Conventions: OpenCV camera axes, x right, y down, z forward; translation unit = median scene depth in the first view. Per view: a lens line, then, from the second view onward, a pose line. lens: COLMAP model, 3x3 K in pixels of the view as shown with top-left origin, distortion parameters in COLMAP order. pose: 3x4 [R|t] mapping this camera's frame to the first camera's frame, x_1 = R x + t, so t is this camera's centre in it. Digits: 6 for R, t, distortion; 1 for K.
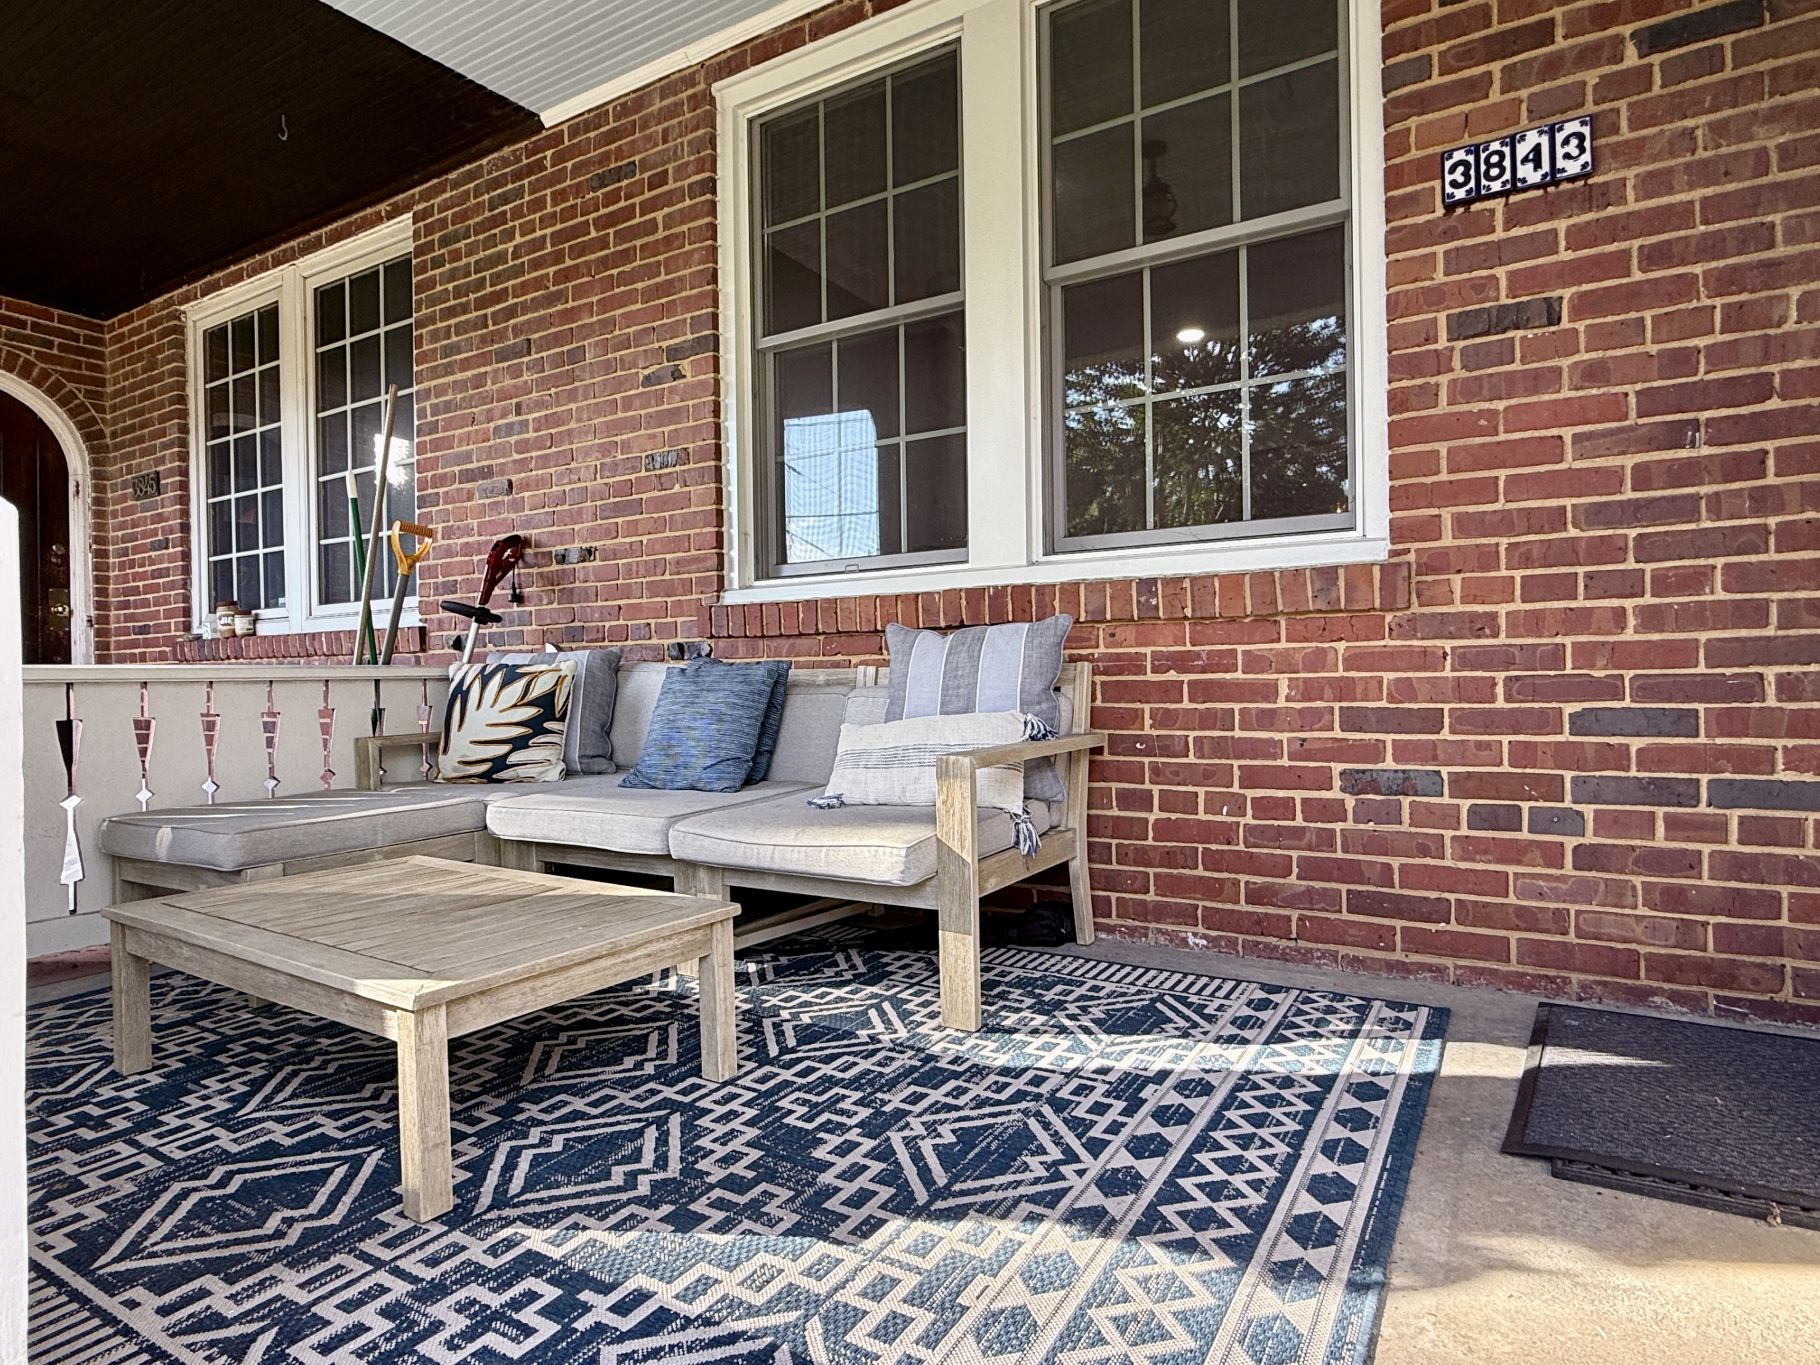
lens RADIAL K [[1100.2, 0, 910.0], [0, 1100.2, 682.5], [0, 0, 1]] dist [-0.000403, -0.000215]
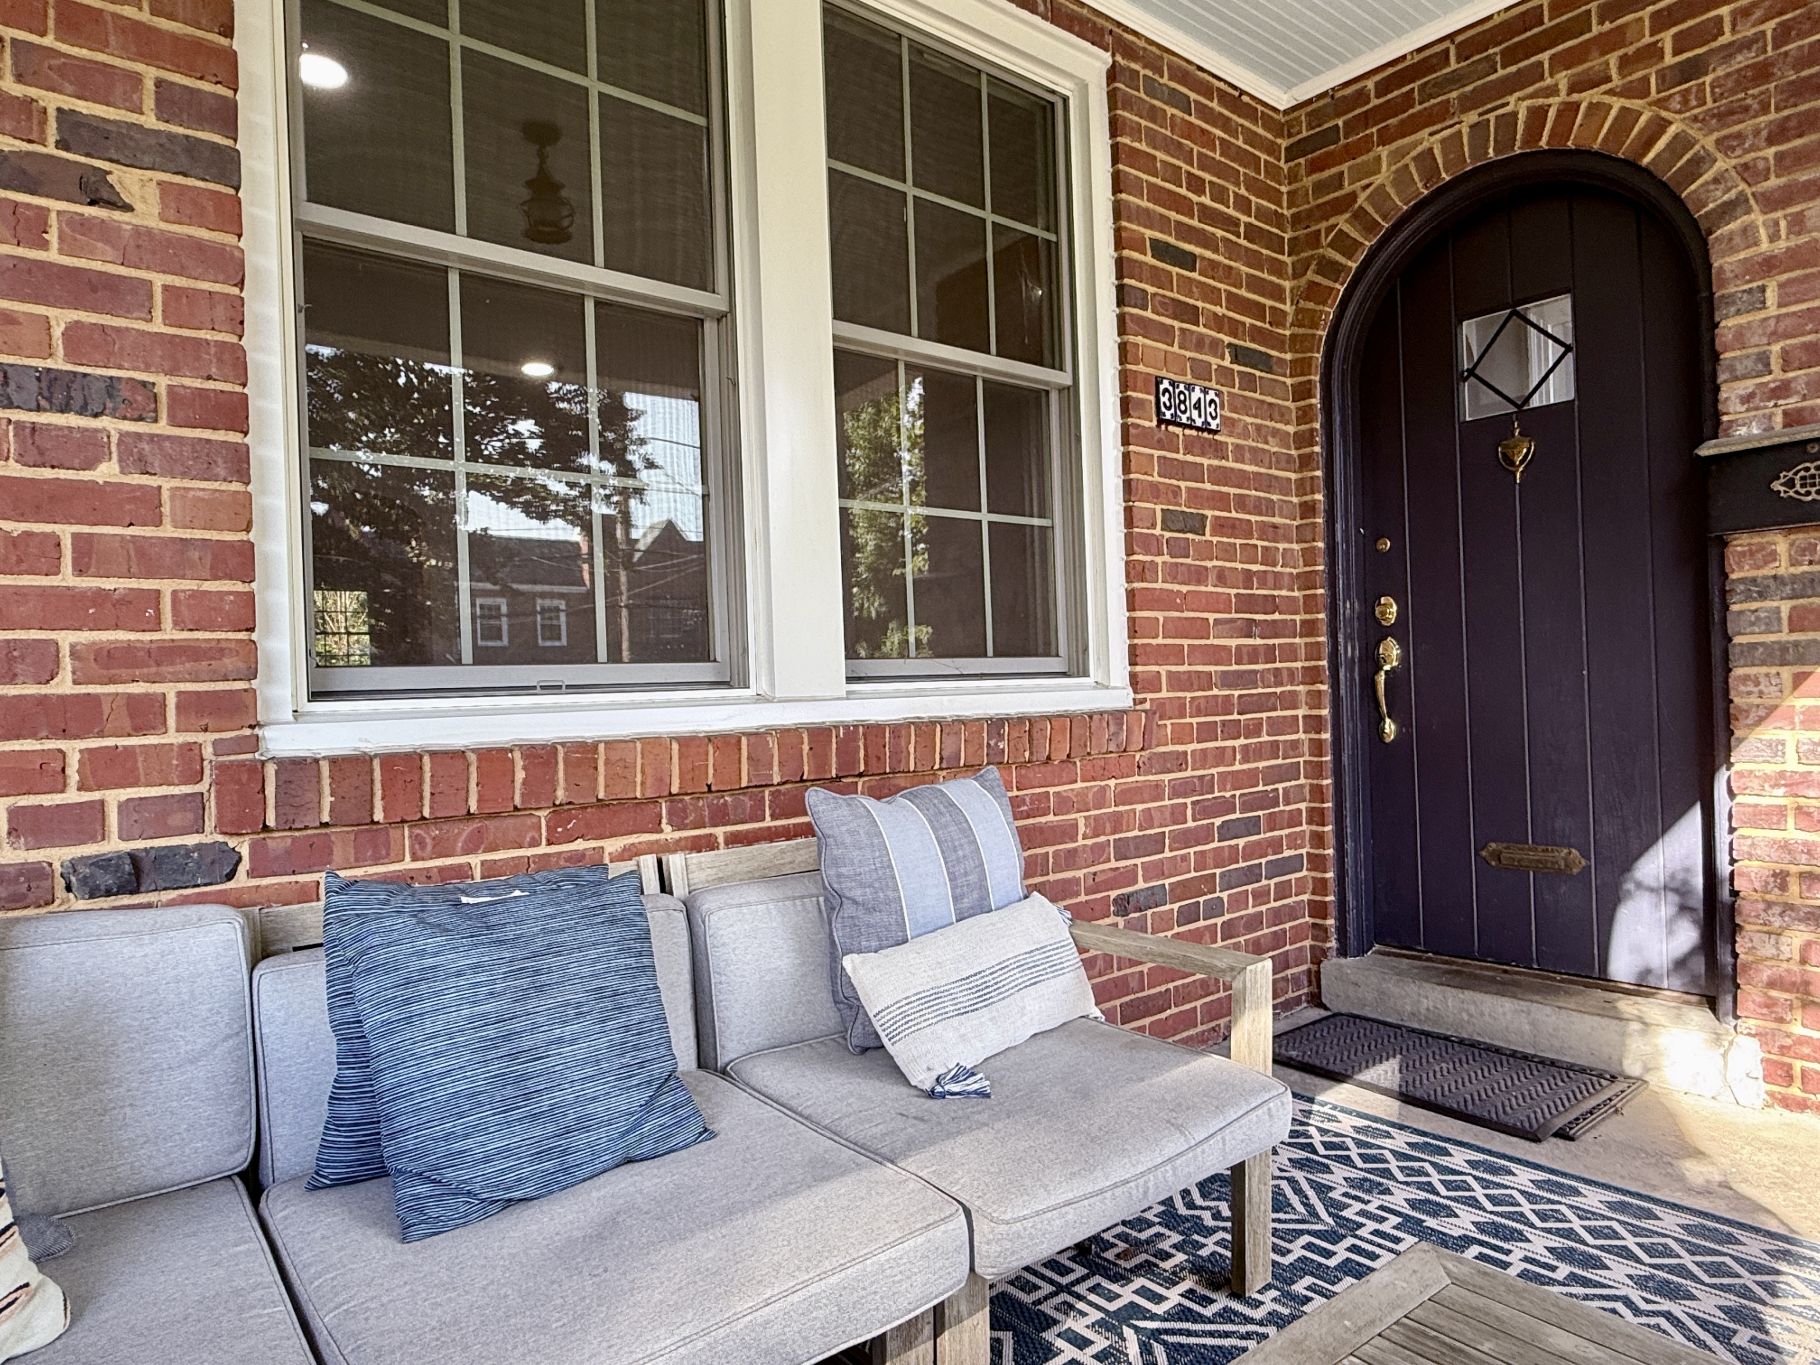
lens RADIAL K [[1102.7, 0, 910.0], [0, 1102.7, 682.5], [0, 0, 1]] dist [-0.007744, -0.000257]
pose [[0.306666, 0.012598, 0.951734, -0.781413], [0.028234, 0.999352, -0.022326, -0.124531], [-0.951398, 0.033718, 0.306111, 0.920379]]
